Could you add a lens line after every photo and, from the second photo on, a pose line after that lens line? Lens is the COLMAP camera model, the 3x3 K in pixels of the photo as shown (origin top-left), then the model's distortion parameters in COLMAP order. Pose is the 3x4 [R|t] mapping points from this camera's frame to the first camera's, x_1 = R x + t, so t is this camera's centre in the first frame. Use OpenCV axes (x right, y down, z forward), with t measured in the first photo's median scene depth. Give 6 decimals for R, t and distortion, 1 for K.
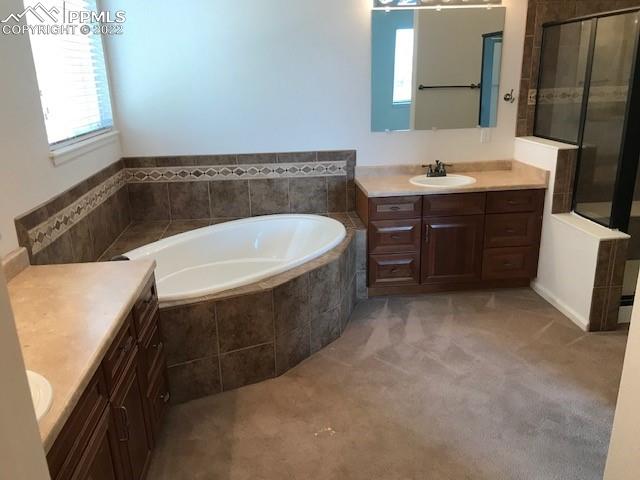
lens RADIAL K [[521.3, 0, 318.8], [0, 521.3, 240.9], [0, 0, 1]] dist [0.024020, -0.039300]
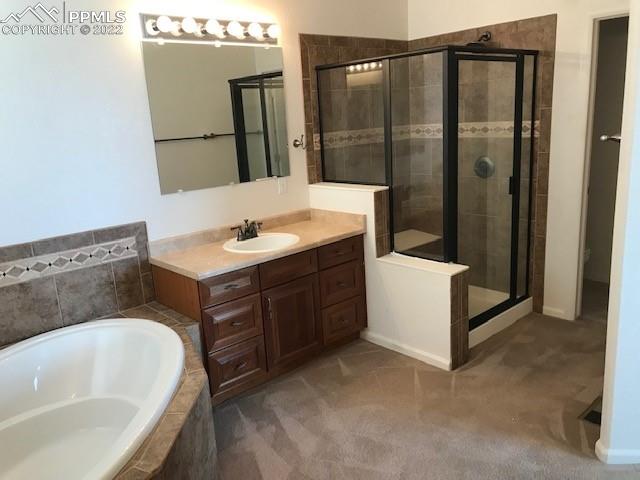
lens RADIAL K [[521.3, 0, 320.5], [0, 521.3, 238.9], [0, 0, 1]] dist [0.024020, -0.039300]
pose [[0.795903, -0.156172, 0.584935, -0.176683], [0.215661, 0.975915, -0.032883, -0.072413], [-0.565711, 0.152319, 0.810414, 0.262761]]
